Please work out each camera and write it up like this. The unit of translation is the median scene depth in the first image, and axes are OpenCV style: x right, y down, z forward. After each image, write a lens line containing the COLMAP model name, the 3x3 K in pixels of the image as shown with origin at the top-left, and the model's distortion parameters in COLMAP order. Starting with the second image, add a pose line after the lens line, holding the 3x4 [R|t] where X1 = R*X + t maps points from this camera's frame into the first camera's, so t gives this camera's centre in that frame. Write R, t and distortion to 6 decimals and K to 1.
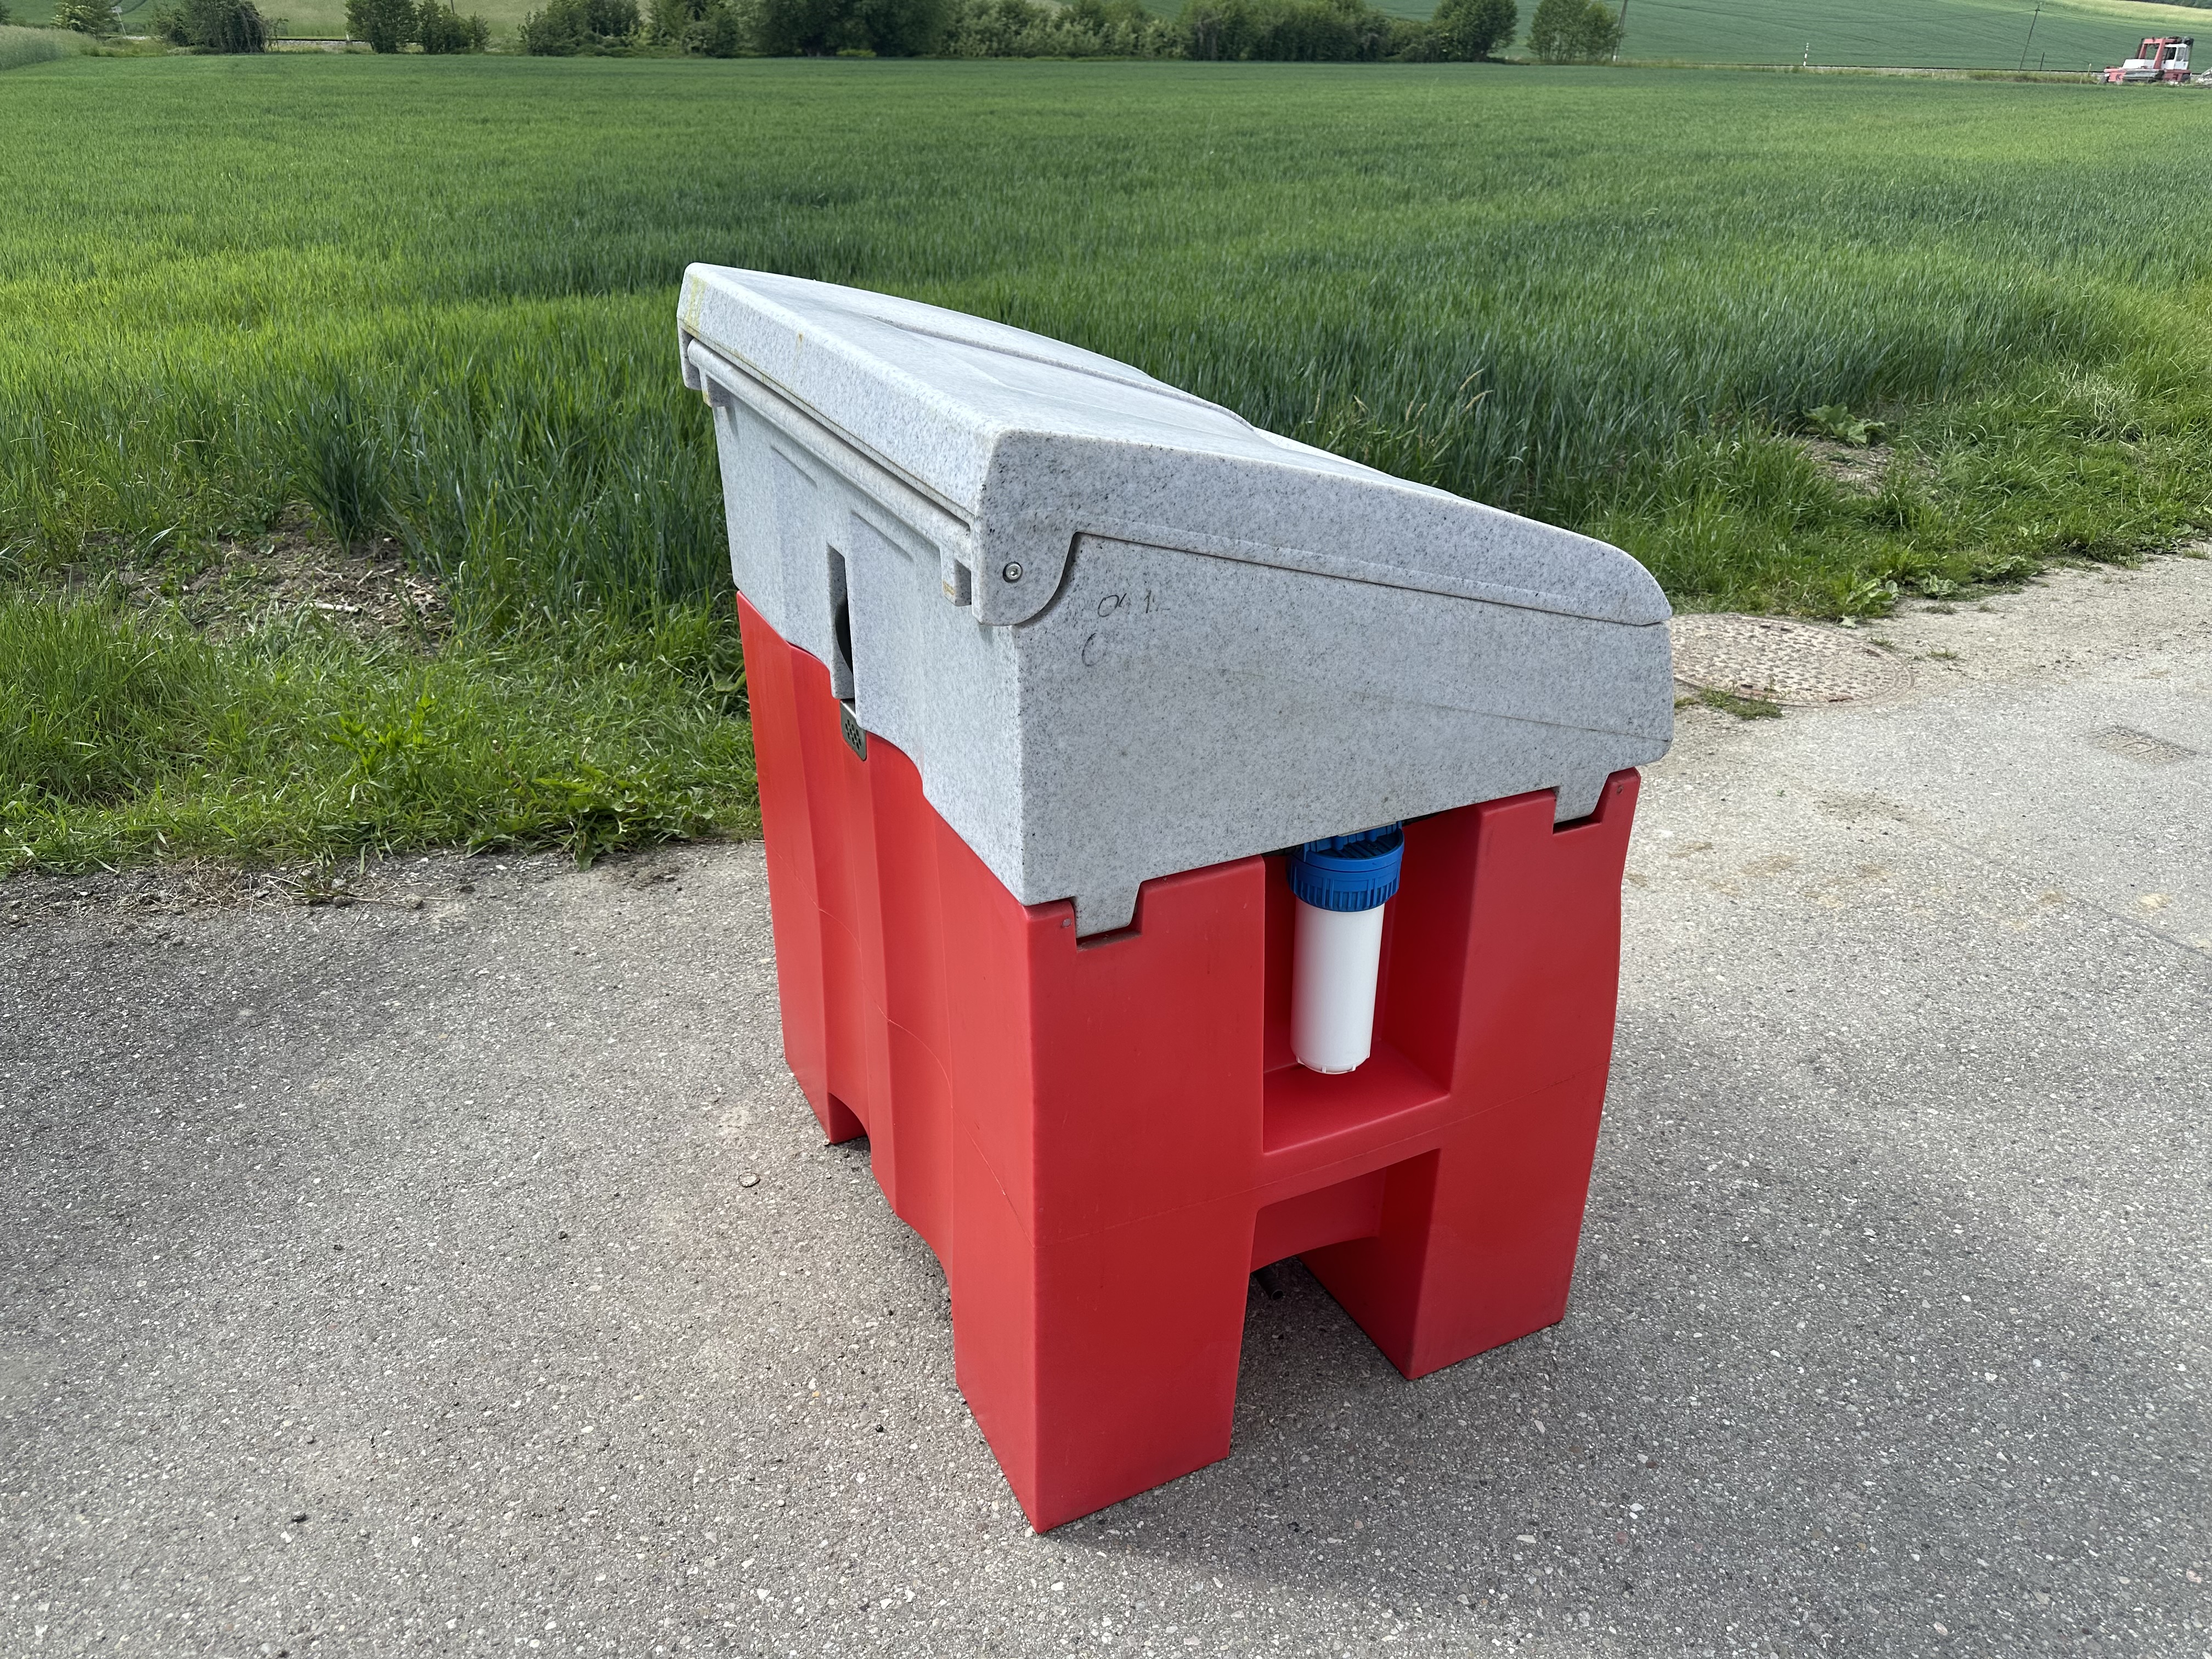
lens RADIAL K [[1572.9, 0, 1137.8], [0, 1572.9, 834.5], [0, 0, 1]] dist [0.034557, -0.041323]
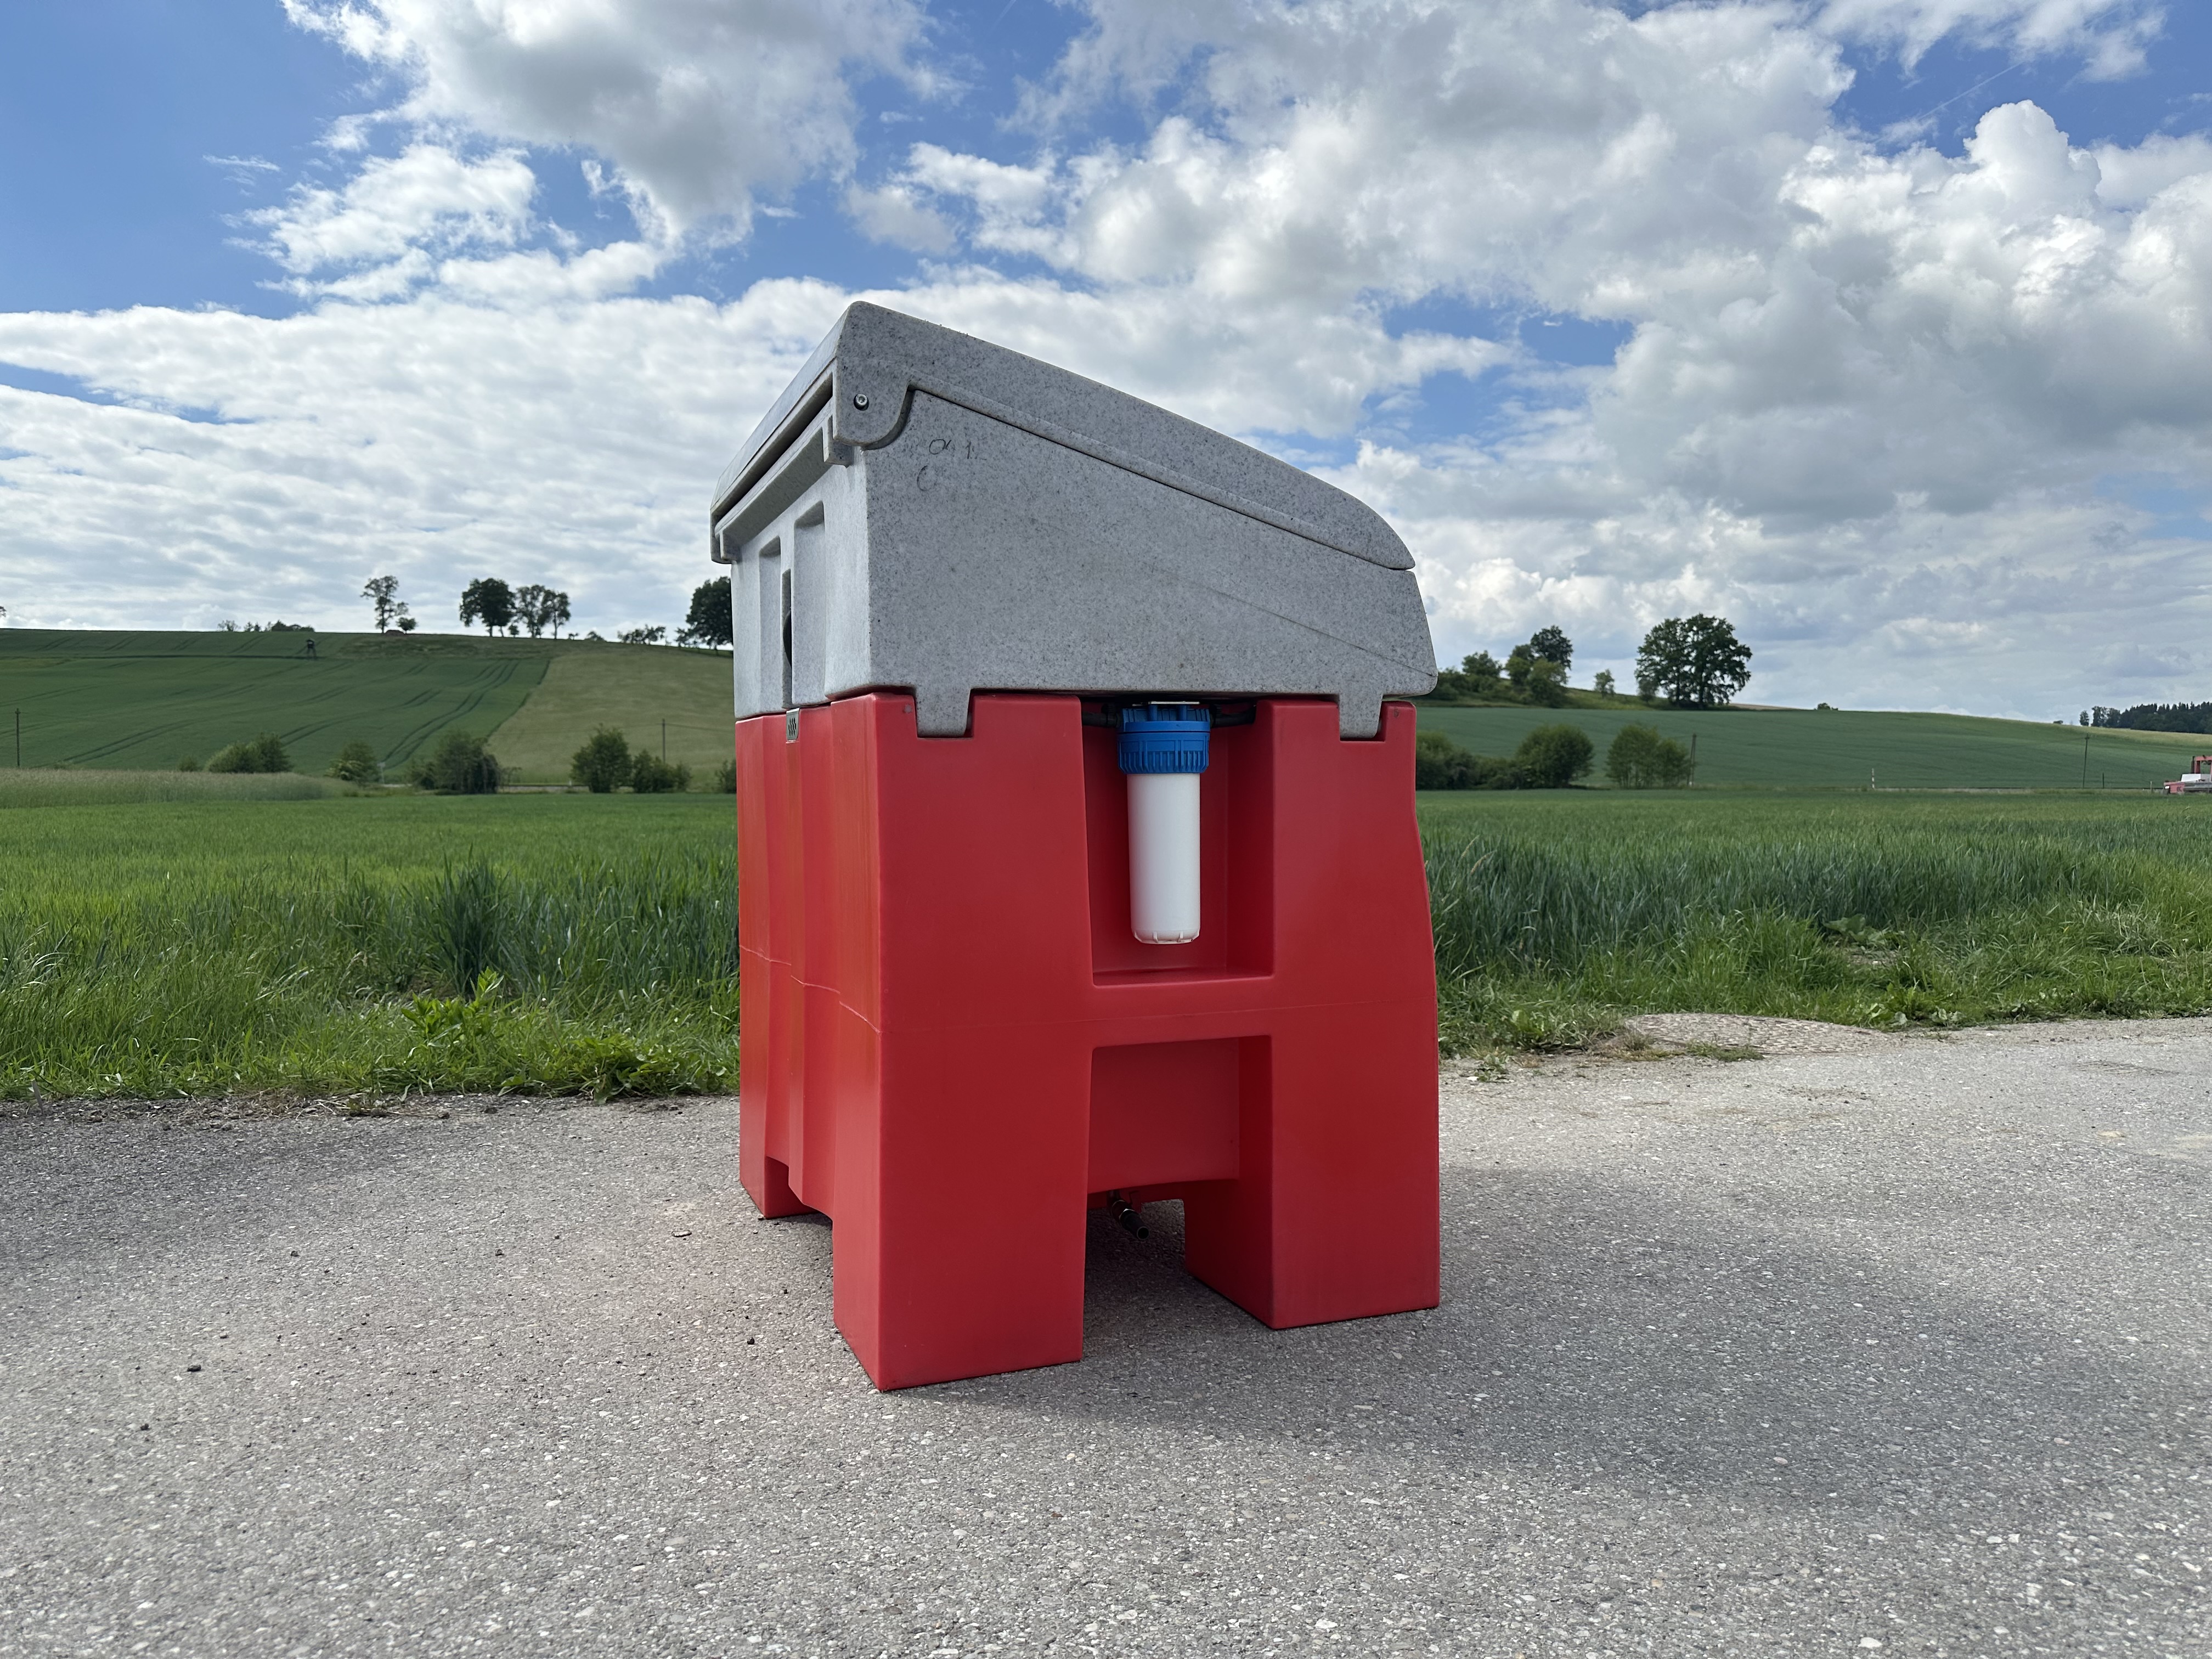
lens RADIAL K [[1572.9, 0, 1137.3], [0, 1572.9, 825.1], [0, 0, 1]] dist [0.034557, -0.041323]
pose [[0.996965, -0.018660, -0.075582, 0.213466], [-0.015425, 0.904257, -0.426709, 0.622264], [0.076308, 0.426580, 0.901225, -0.073171]]
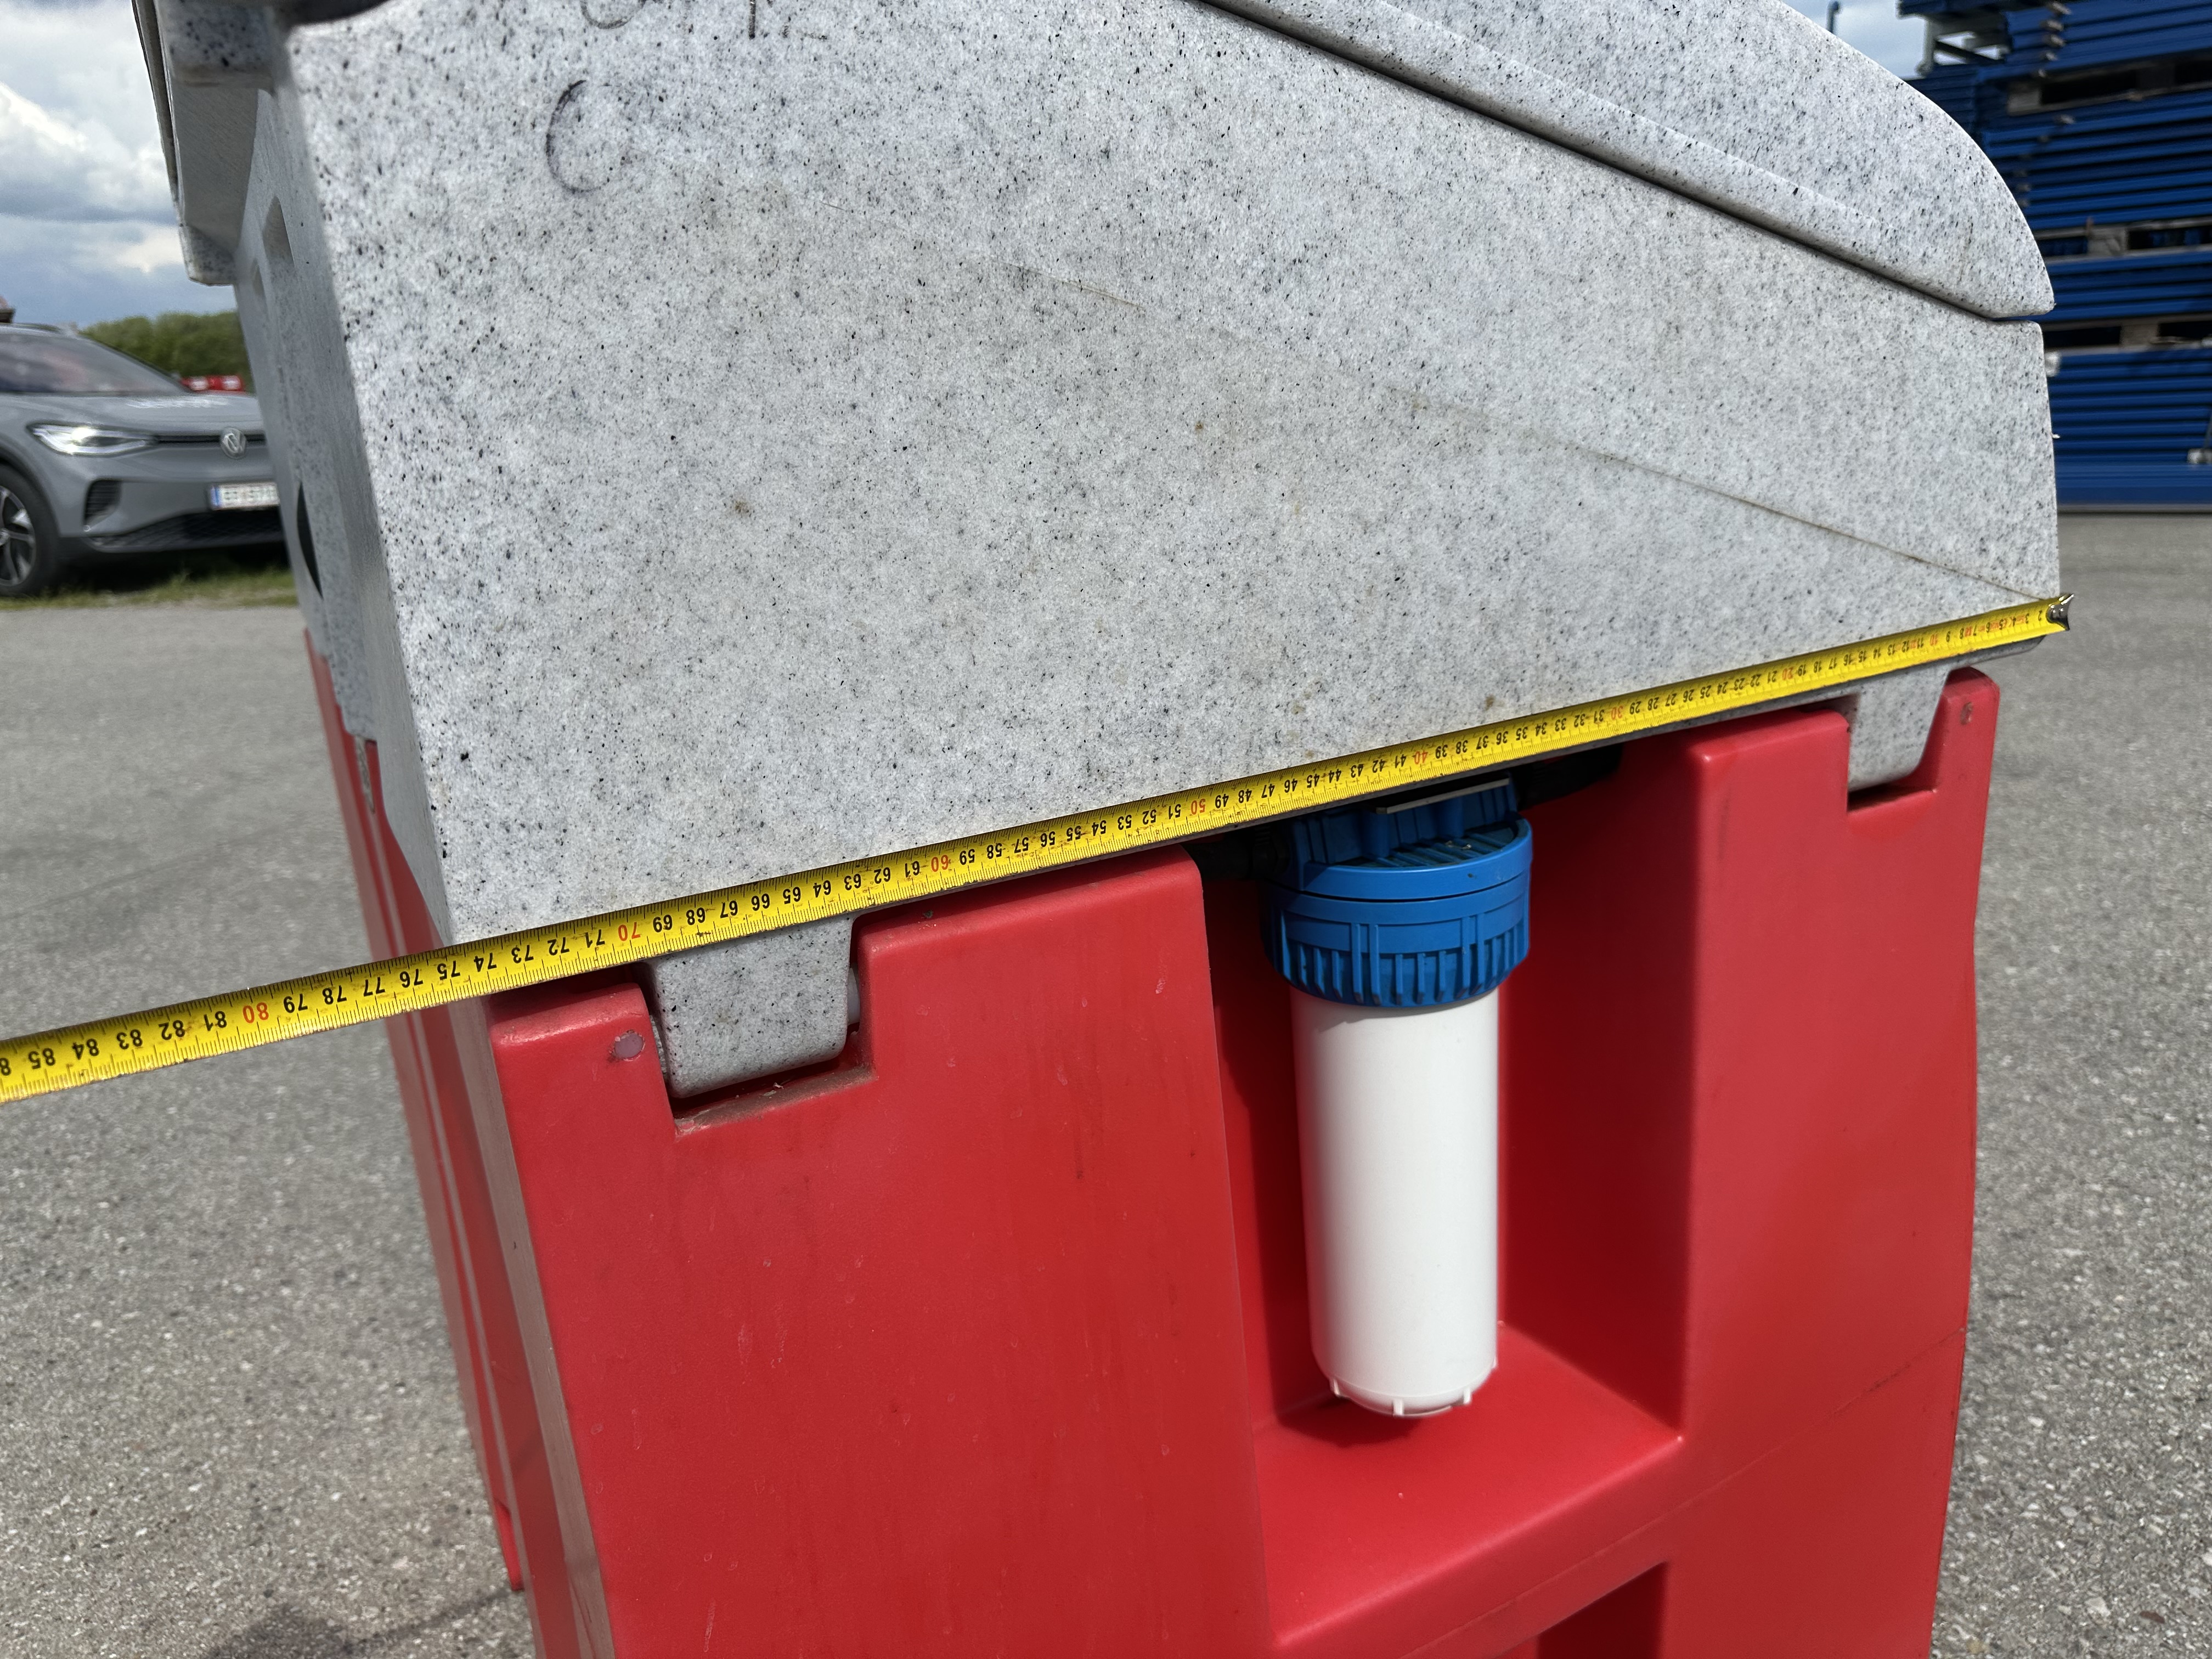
lens RADIAL K [[1572.9, 0, 1101.7], [0, 1572.9, 814.8], [0, 0, 1]] dist [0.034557, -0.041323]
pose [[0.997127, -0.075745, -0.000595, 0.056685], [0.074427, 0.981176, -0.178196, 0.070672], [0.014081, 0.177640, 0.983995, 0.603777]]
